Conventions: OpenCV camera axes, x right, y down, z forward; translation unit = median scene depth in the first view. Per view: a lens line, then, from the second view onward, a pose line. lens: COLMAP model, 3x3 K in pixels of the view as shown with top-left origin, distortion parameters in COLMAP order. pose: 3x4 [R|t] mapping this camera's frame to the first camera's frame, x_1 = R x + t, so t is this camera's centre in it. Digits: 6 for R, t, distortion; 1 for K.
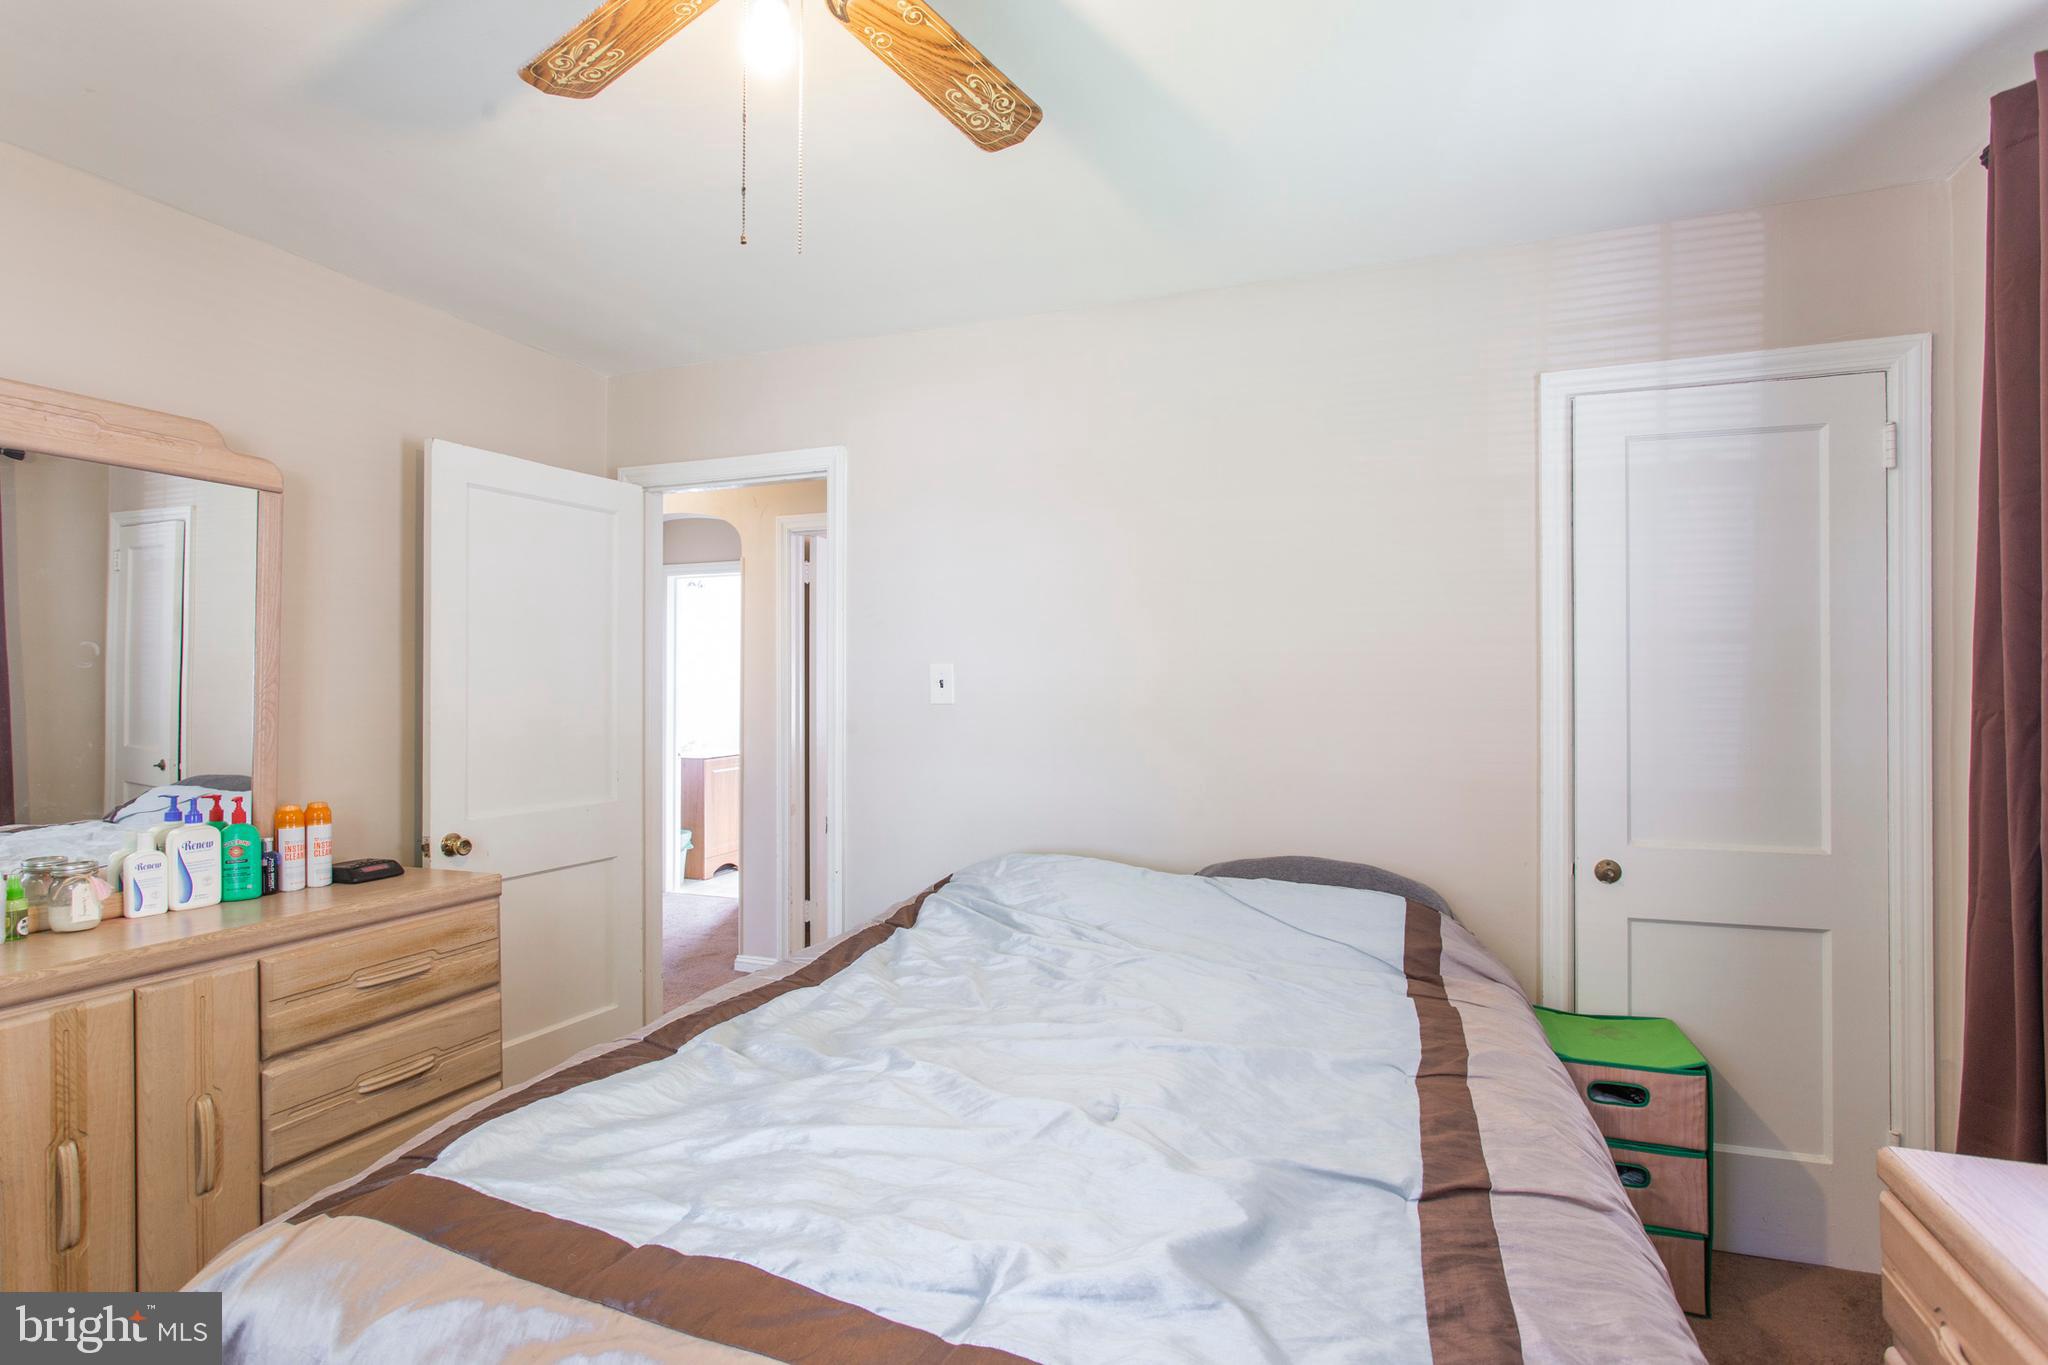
lens RADIAL K [[990.7, 0, 997.3], [0, 990.7, 660.2], [0, 0, 1]] dist [-0.019770, 0.006921]
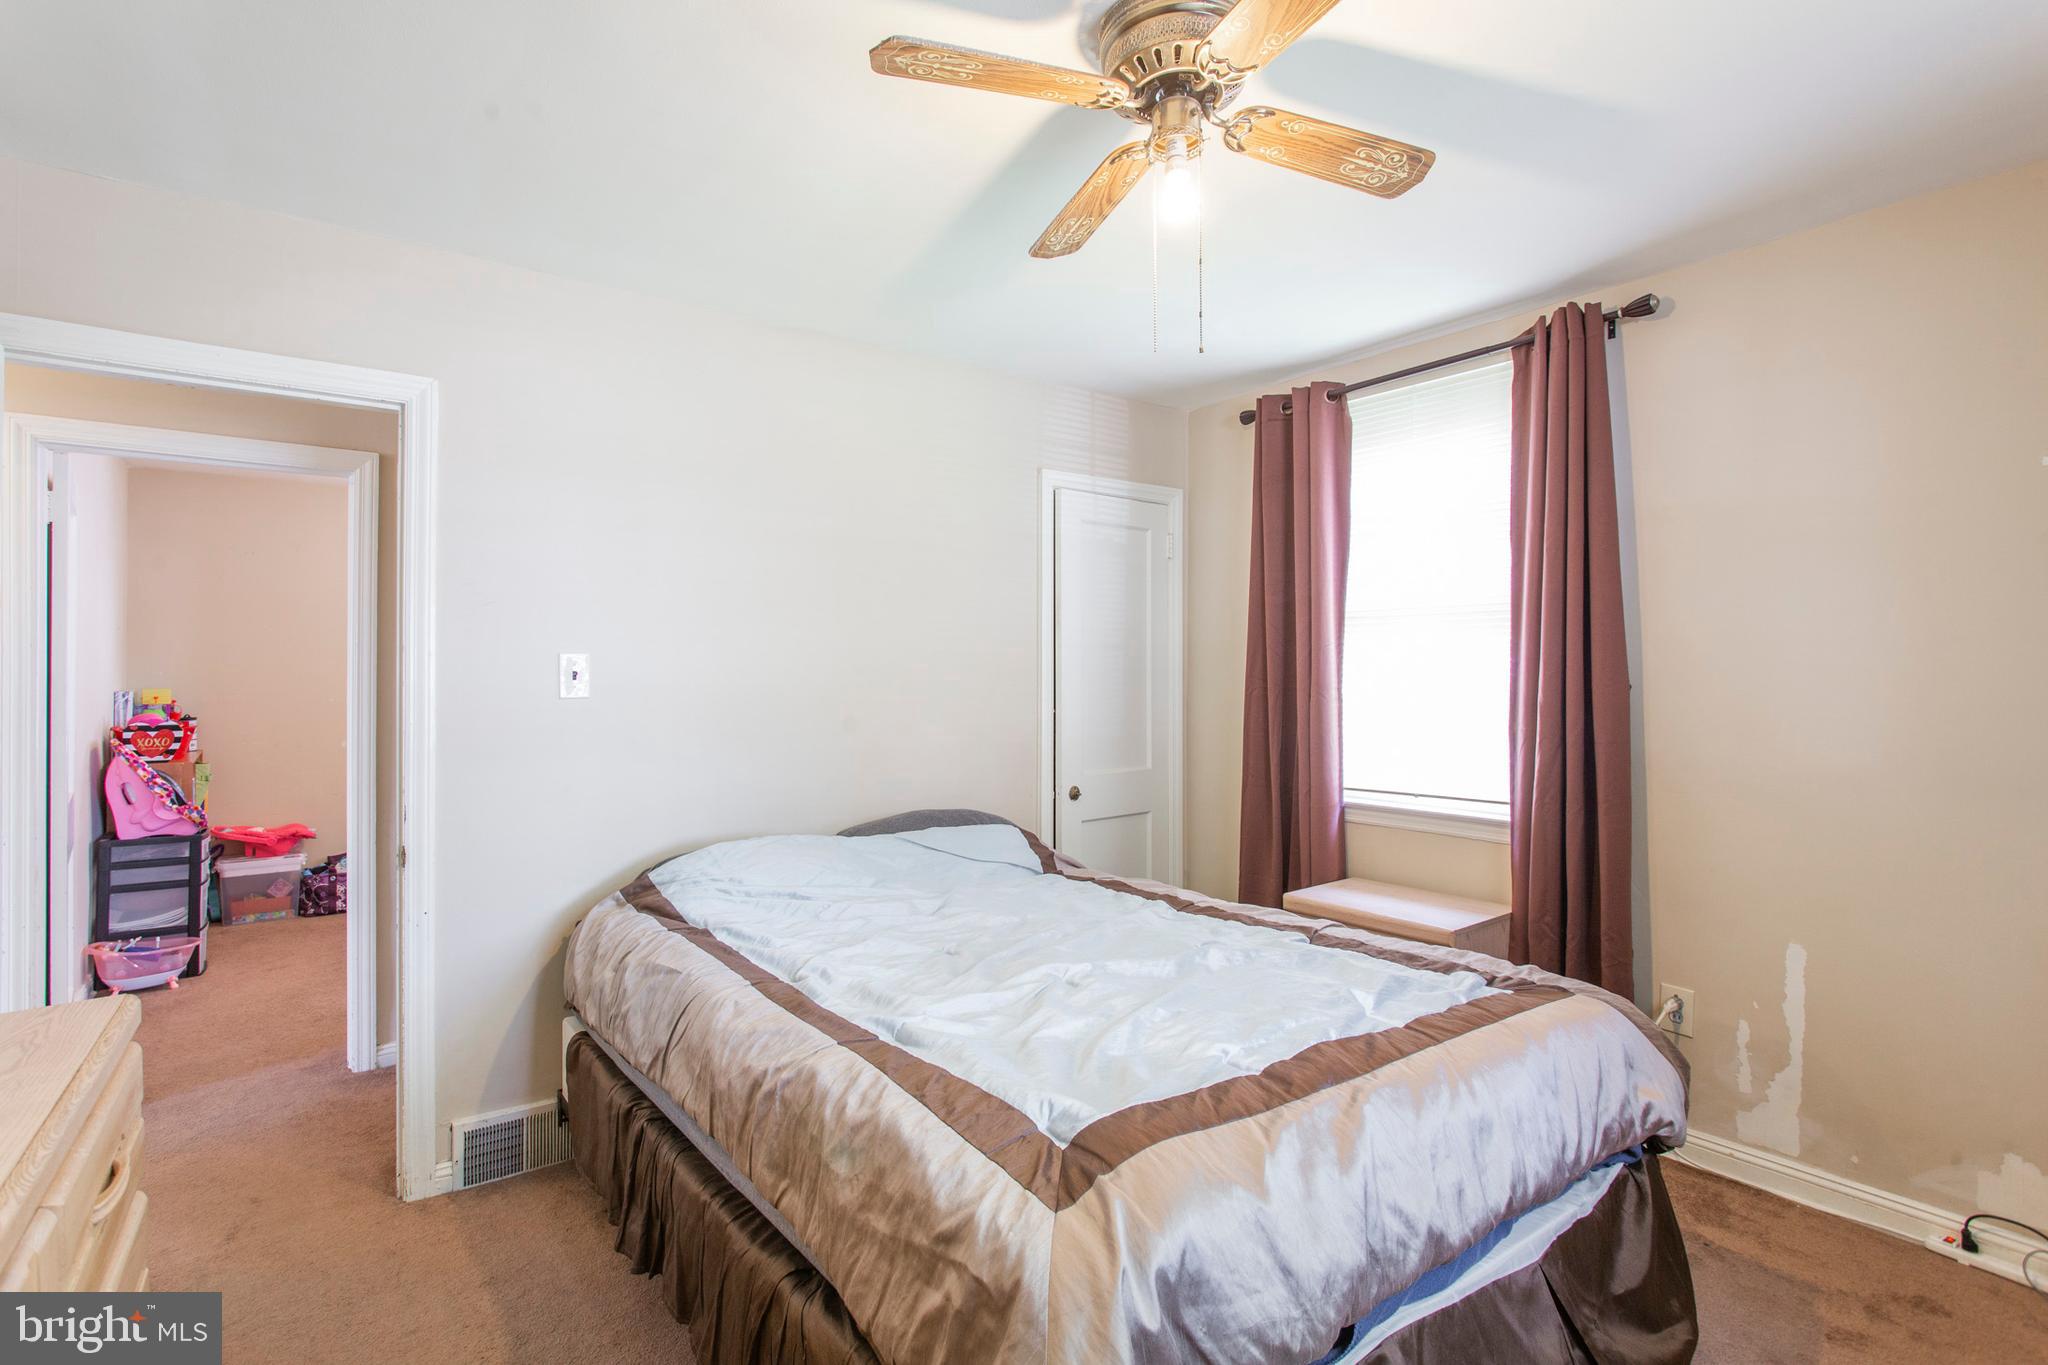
lens RADIAL K [[990.7, 0, 997.3], [0, 990.7, 660.2], [0, 0, 1]] dist [-0.019770, 0.006921]
pose [[0.533499, 0.009892, 0.845743, -0.797176], [-0.017109, 0.999853, -0.000902, 0.004687], [-0.845628, -0.013989, 0.533590, 0.256823]]
